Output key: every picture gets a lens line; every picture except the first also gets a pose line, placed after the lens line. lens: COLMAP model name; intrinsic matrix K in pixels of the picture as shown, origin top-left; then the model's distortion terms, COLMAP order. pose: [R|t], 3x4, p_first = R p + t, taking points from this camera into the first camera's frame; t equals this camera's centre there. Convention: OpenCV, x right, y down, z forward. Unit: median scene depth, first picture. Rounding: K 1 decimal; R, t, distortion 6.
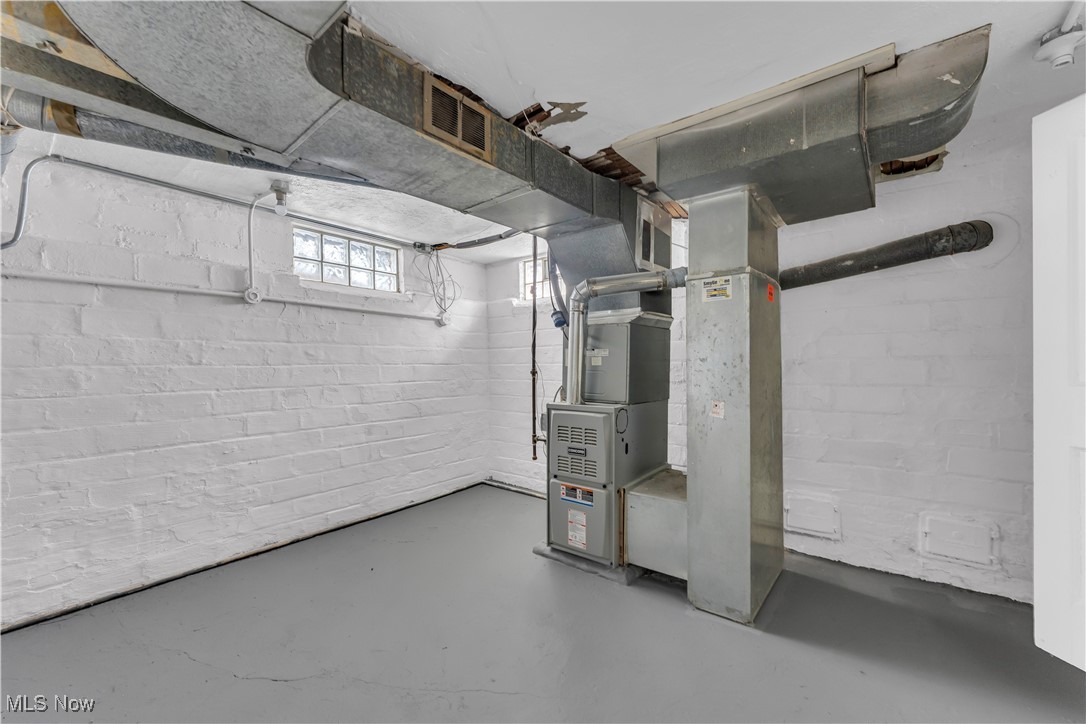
lens RADIAL K [[441.7, 0, 535.0], [0, 441.7, 366.5], [0, 0, 1]] dist [0.001816, 0.000253]
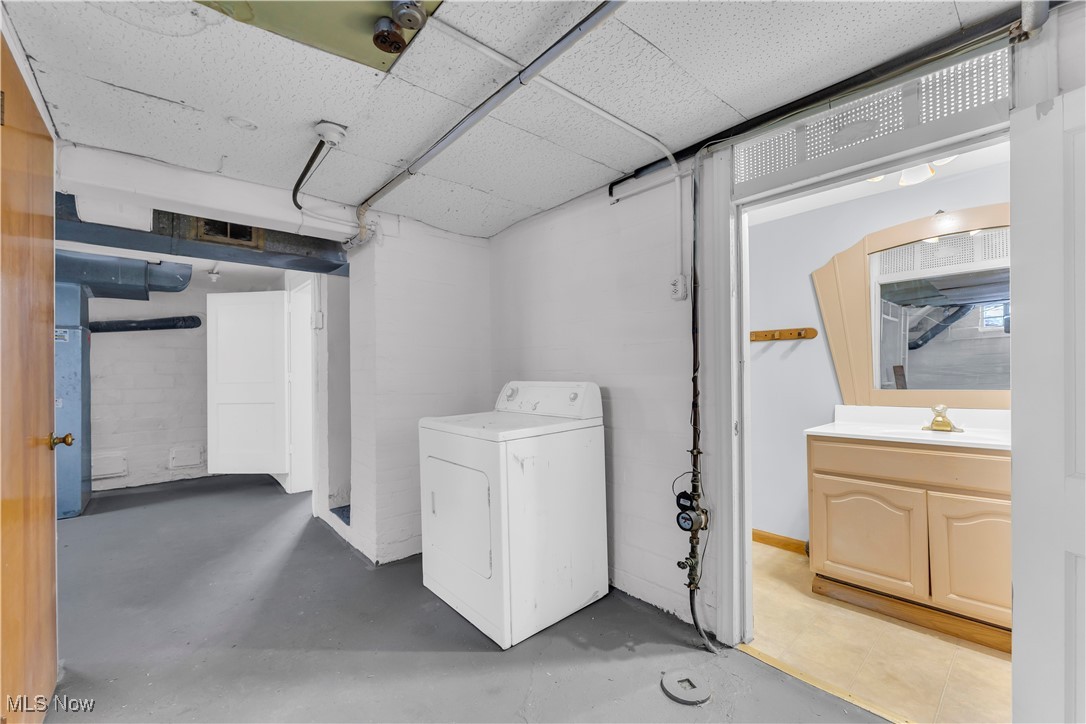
lens RADIAL K [[441.7, 0, 535.0], [0, 441.7, 366.5], [0, 0, 1]] dist [0.001816, 0.000253]
pose [[0.176474, 0.020047, 0.984101, -0.909139], [0.017389, 0.999573, -0.023480, 0.023225], [-0.984152, 0.021256, 0.176050, -1.093560]]
